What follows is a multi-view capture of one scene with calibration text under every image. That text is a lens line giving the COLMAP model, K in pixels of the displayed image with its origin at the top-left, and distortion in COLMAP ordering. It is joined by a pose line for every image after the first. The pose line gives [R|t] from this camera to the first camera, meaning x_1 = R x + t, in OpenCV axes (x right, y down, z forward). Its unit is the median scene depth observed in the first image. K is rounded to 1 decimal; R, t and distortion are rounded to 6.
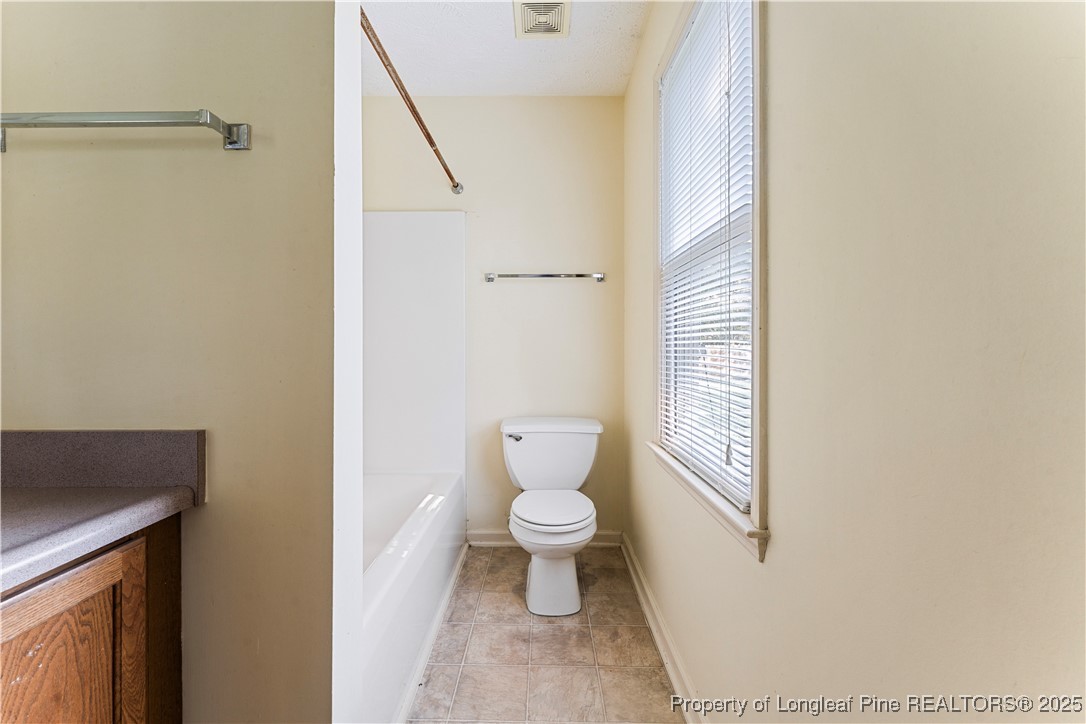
lens RADIAL K [[455.3, 0, 542.6], [0, 455.3, 353.5], [0, 0, 1]] dist [-0.000712, -0.000877]
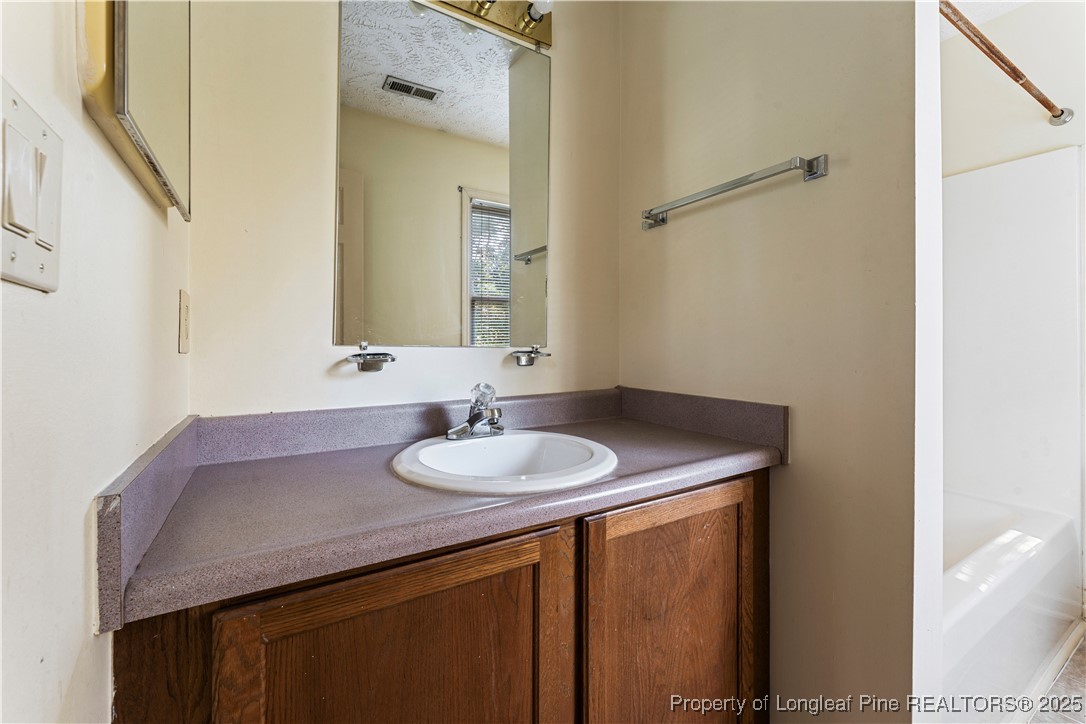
lens RADIAL K [[455.3, 0, 543.6], [0, 455.3, 342.7], [0, 0, 1]] dist [-0.000712, -0.000877]
pose [[0.519666, -0.003890, -0.854361, -0.012521], [-0.005768, 0.999951, -0.008061, 0.005915], [0.854350, 0.009117, 0.519618, -0.282034]]
